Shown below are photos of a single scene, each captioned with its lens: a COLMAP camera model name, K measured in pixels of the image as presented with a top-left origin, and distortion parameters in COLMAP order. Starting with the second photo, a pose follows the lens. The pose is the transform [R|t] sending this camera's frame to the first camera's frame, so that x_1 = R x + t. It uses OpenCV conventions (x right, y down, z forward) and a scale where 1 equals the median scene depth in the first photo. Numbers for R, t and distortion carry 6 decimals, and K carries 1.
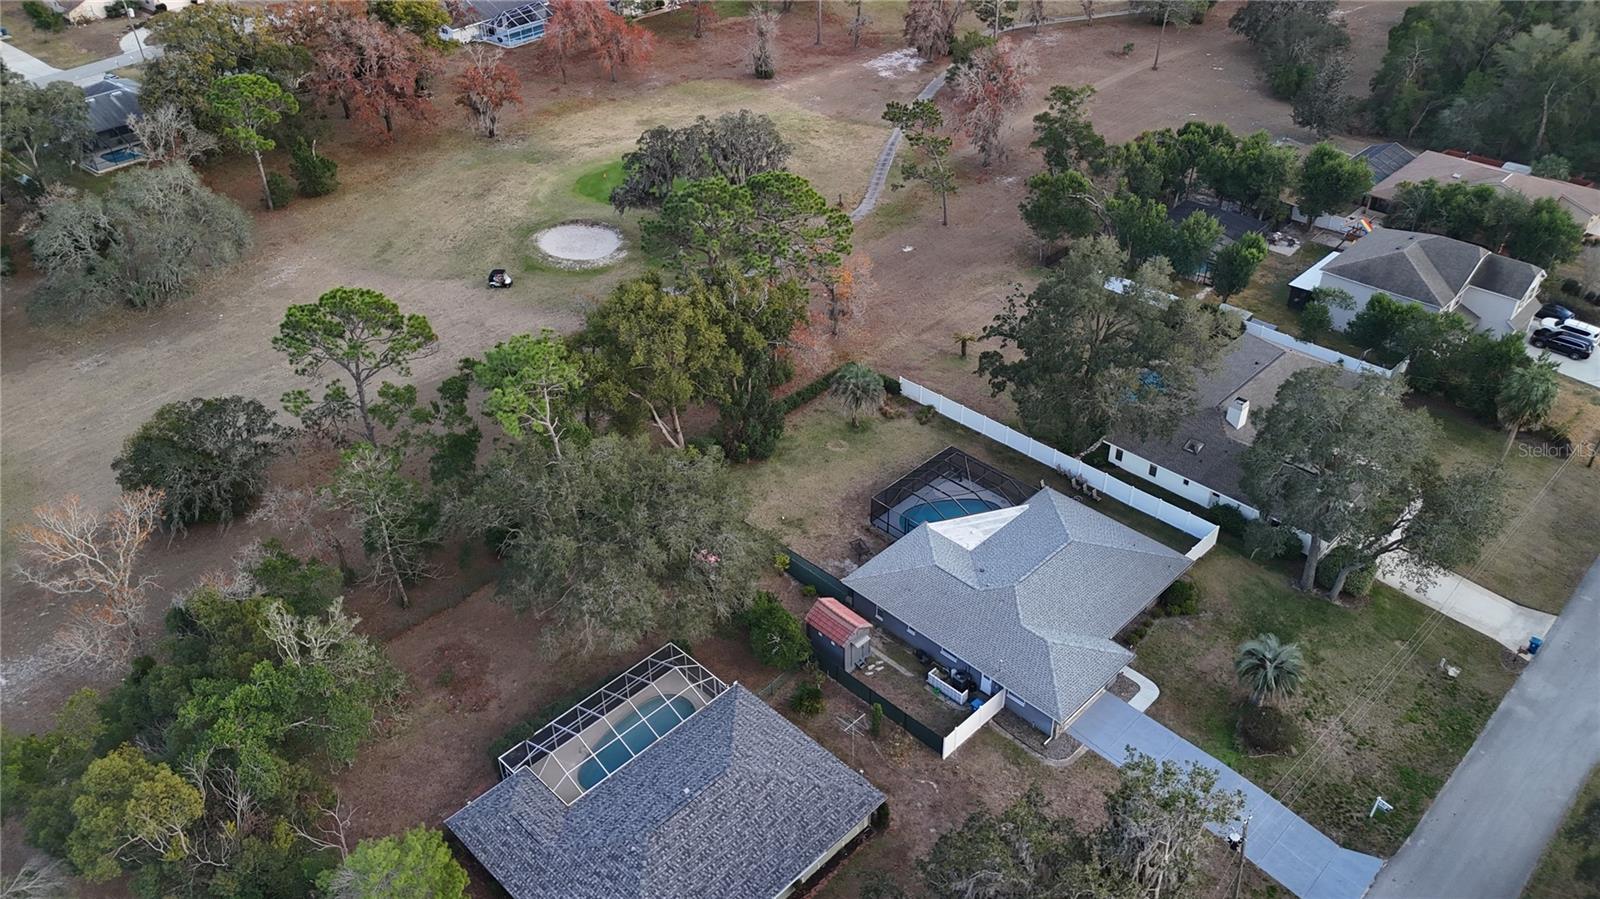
lens RADIAL K [[1137.1, 0, 800.0], [0, 1137.1, 449.5], [0, 0, 1]] dist [-0.004209, -0.002083]
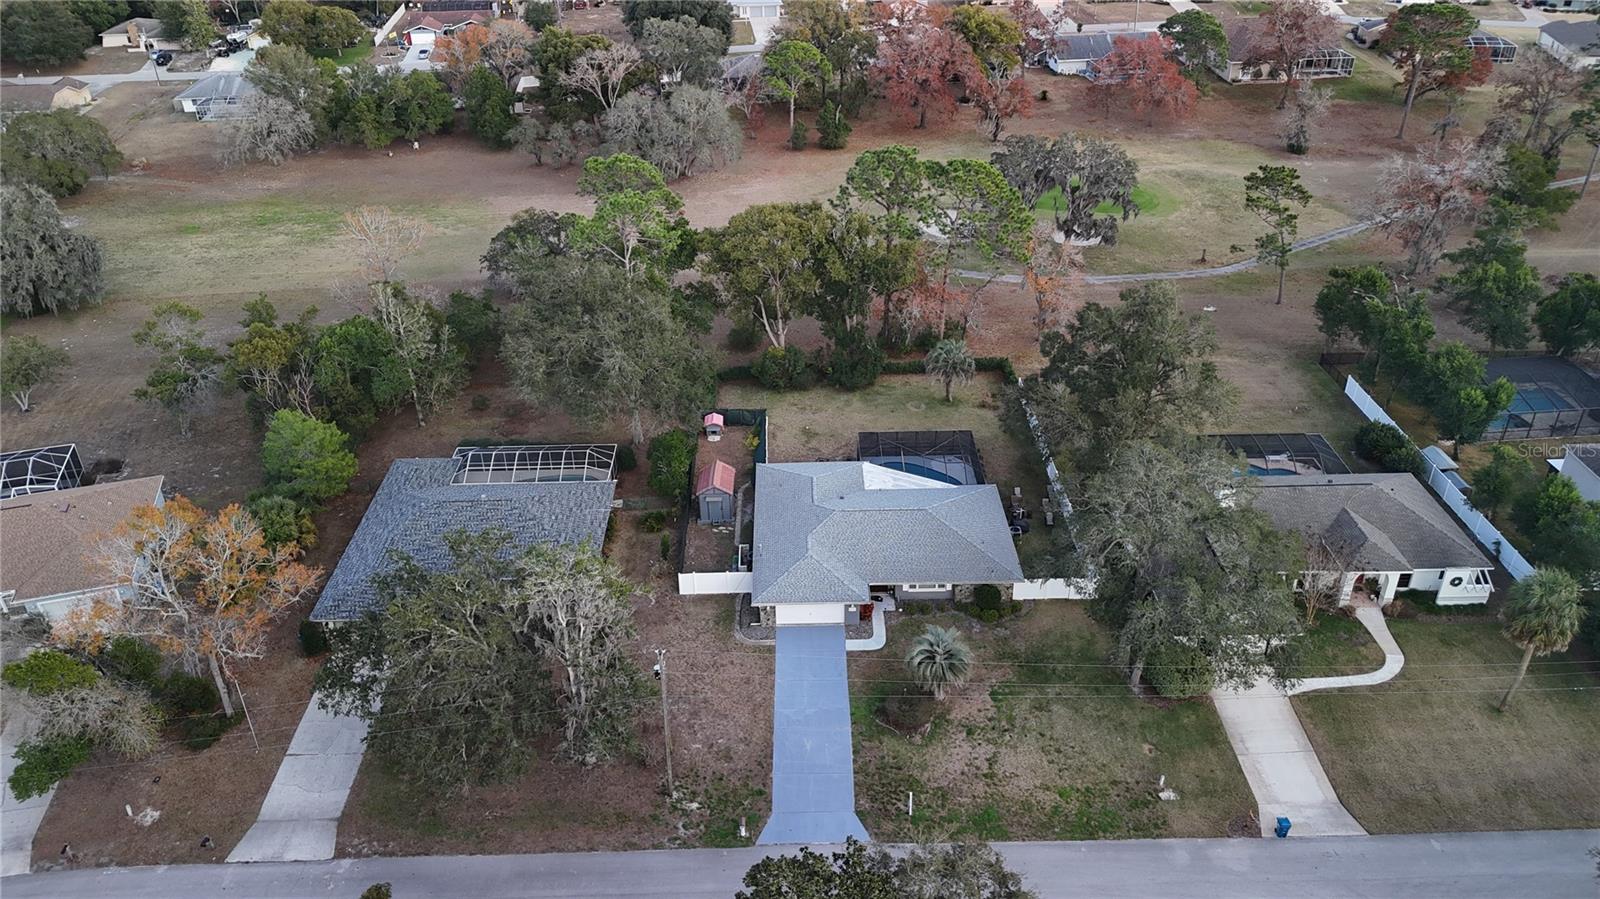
lens RADIAL K [[1178.4, 0, 800.0], [0, 1178.4, 449.5], [0, 0, 1]] dist [0.004169, 0.000214]
pose [[0.717053, 0.355602, -0.599485, 0.792609], [-0.402768, 0.913332, 0.060012, 0.013314], [0.568870, 0.198422, 0.798133, 0.067944]]
